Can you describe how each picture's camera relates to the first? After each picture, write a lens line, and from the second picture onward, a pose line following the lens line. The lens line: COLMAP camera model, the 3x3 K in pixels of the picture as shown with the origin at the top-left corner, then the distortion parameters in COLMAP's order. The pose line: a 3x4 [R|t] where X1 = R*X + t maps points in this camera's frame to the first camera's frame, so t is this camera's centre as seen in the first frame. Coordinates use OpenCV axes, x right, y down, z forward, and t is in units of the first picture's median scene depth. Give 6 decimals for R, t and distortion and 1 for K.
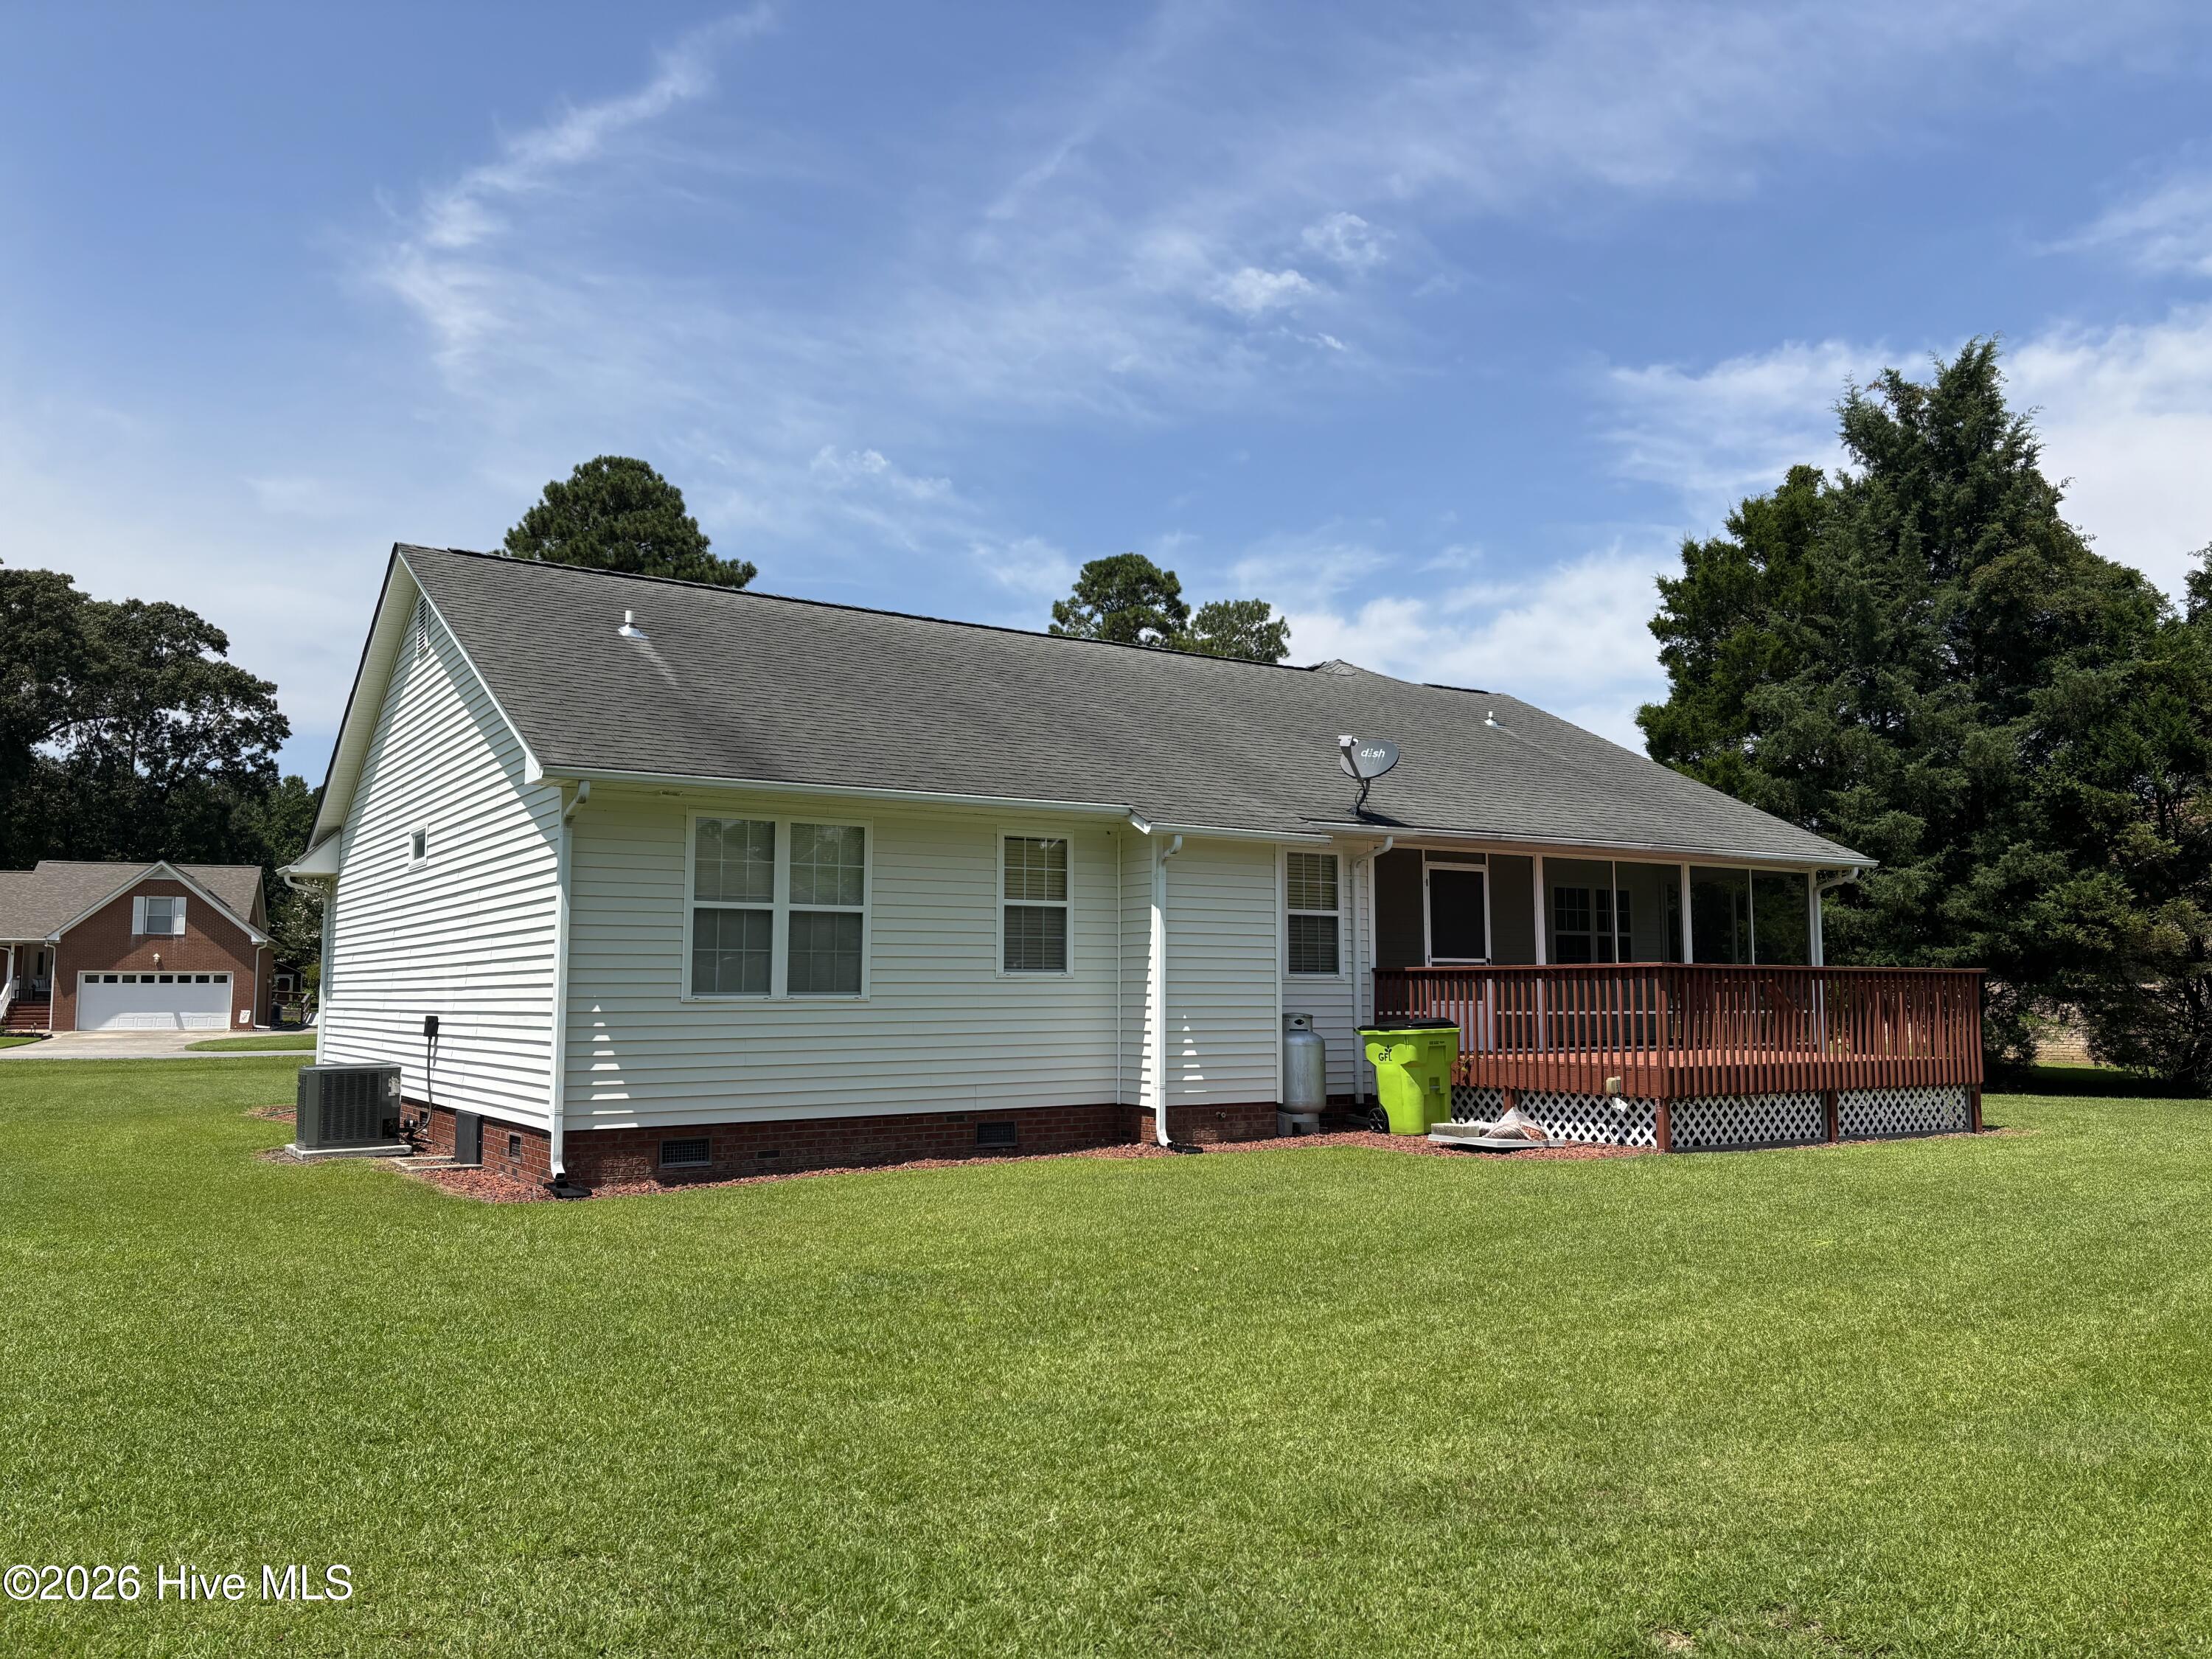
lens RADIAL K [[1669.0, 0, 1105.3], [0, 1669.0, 824.4], [0, 0, 1]] dist [0.064939, -0.082504]
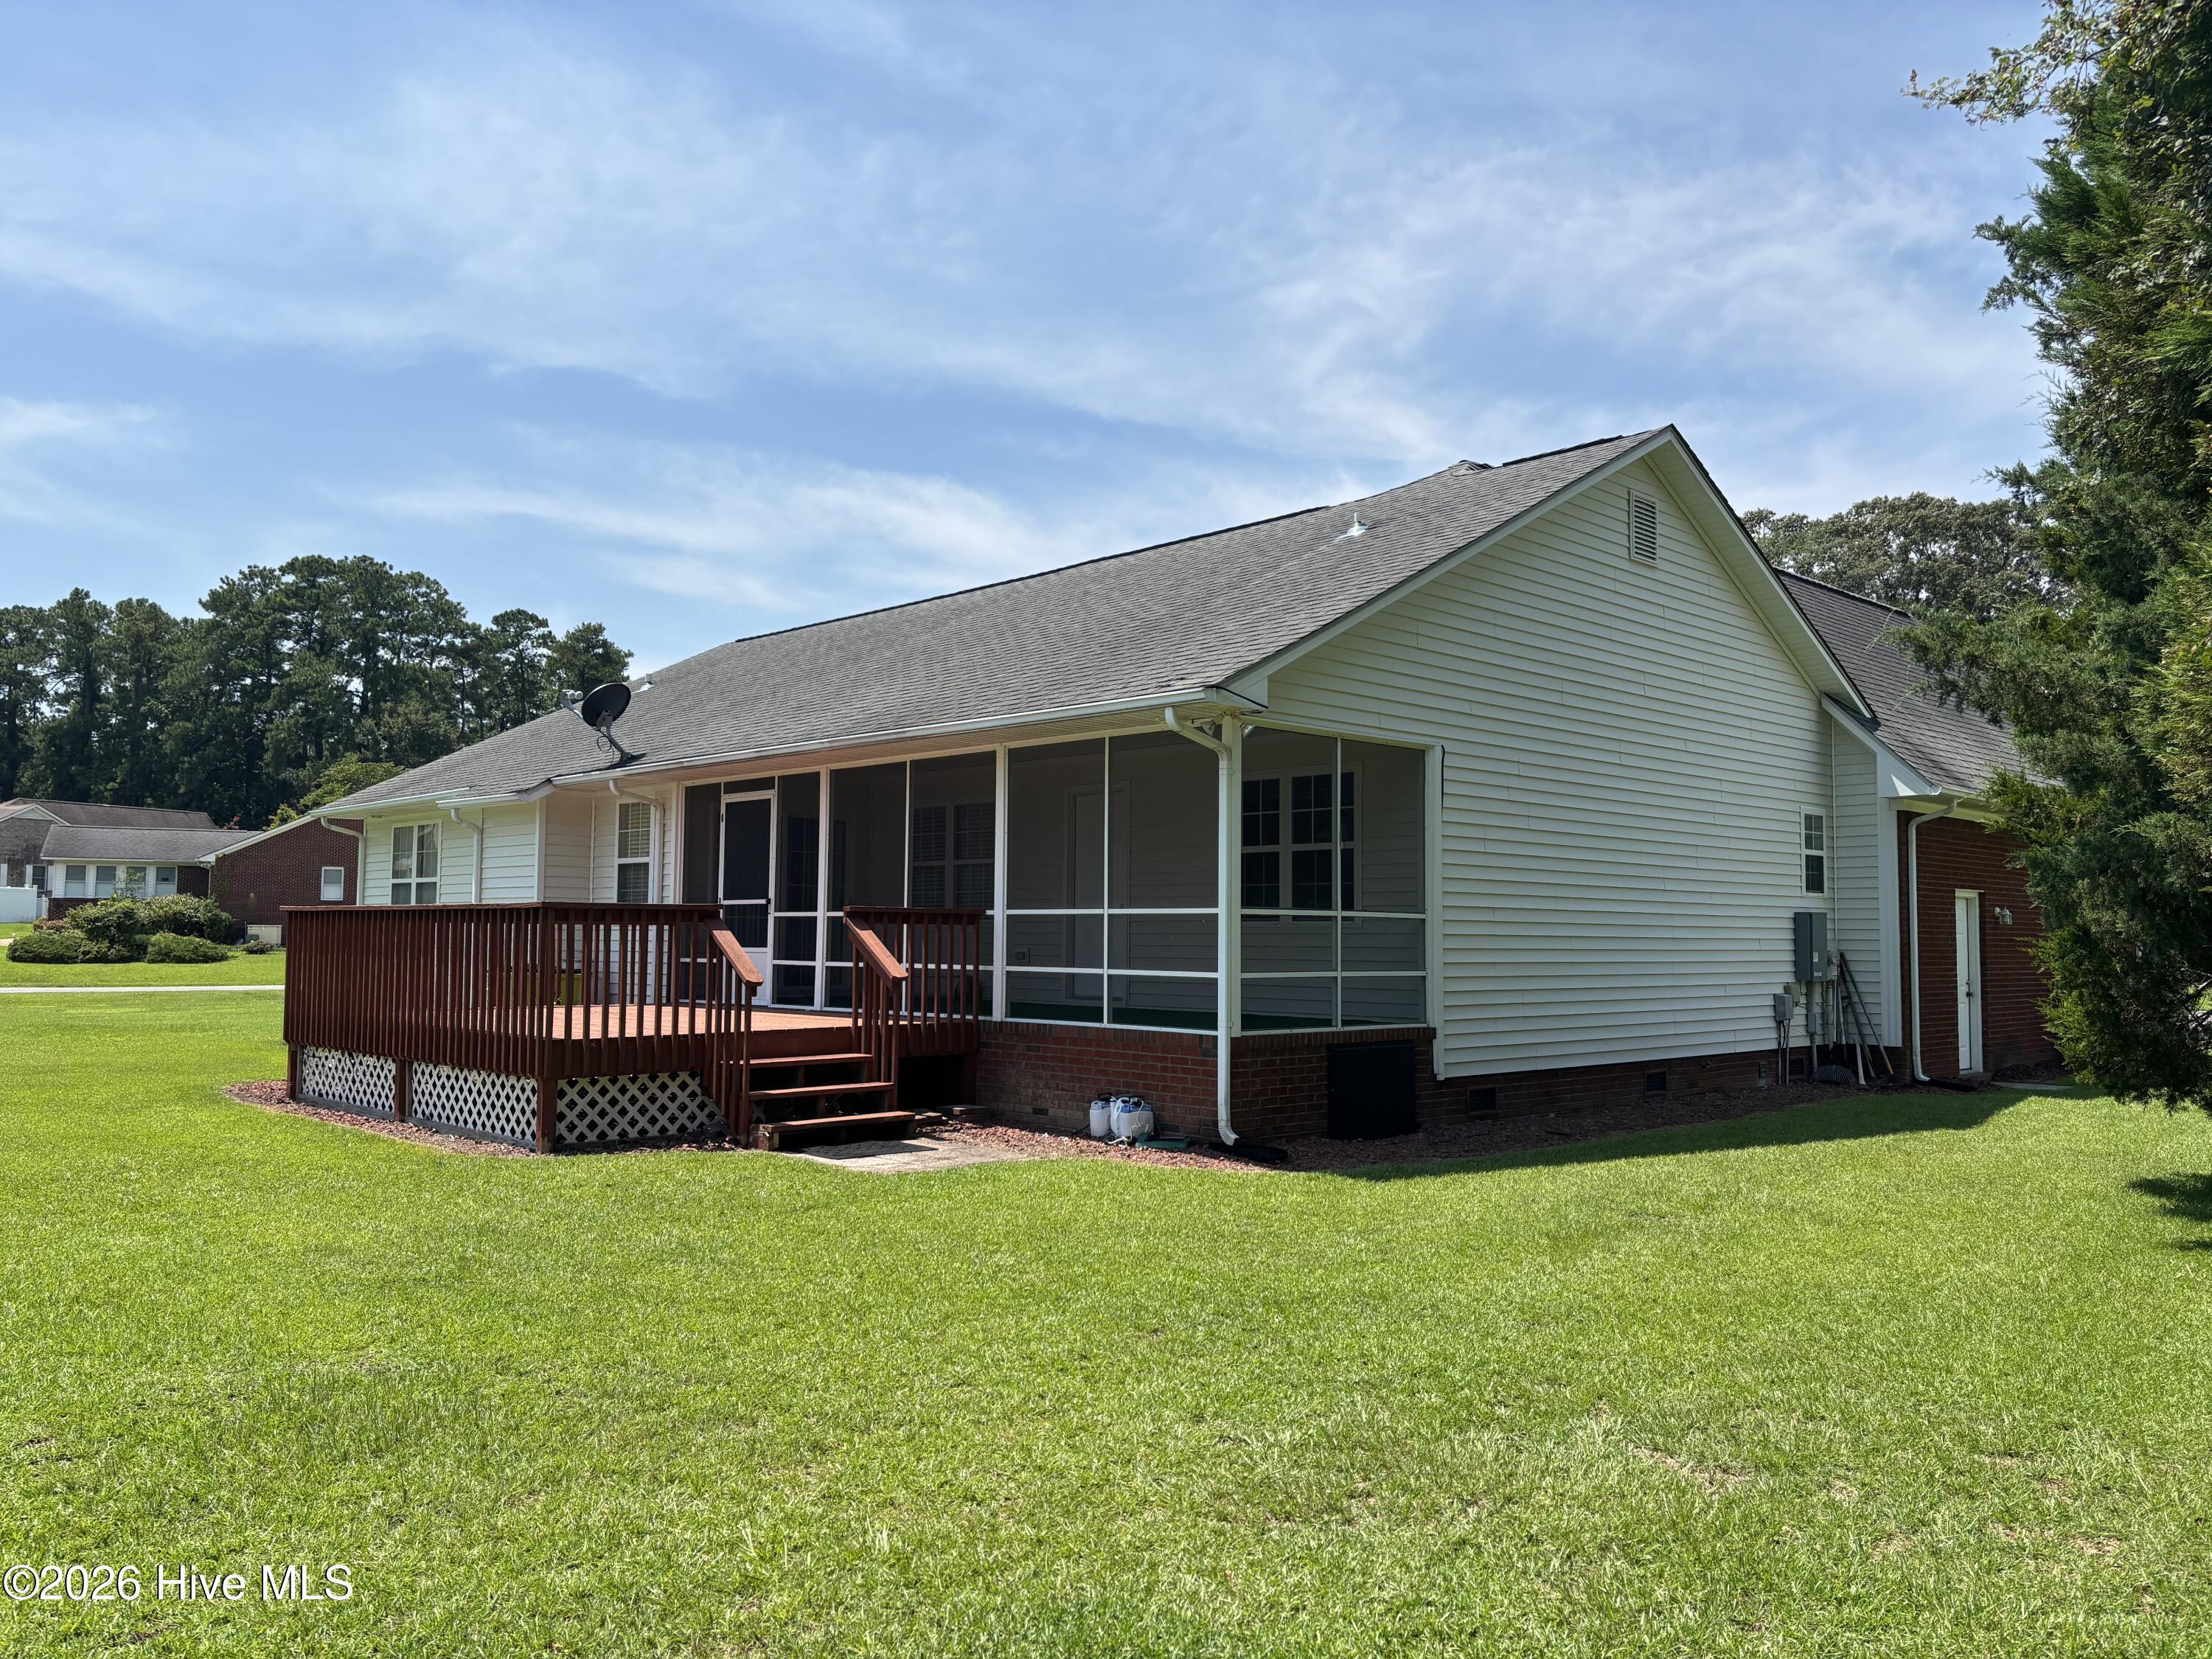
lens RADIAL K [[1669.0, 0, 1105.3], [0, 1669.0, 824.4], [0, 0, 1]] dist [0.064939, -0.082504]
pose [[0.186335, -0.069278, -0.980041, 1.088791], [0.079266, 0.995319, -0.055287, 0.101952], [0.979284, -0.067382, 0.190954, 1.005829]]
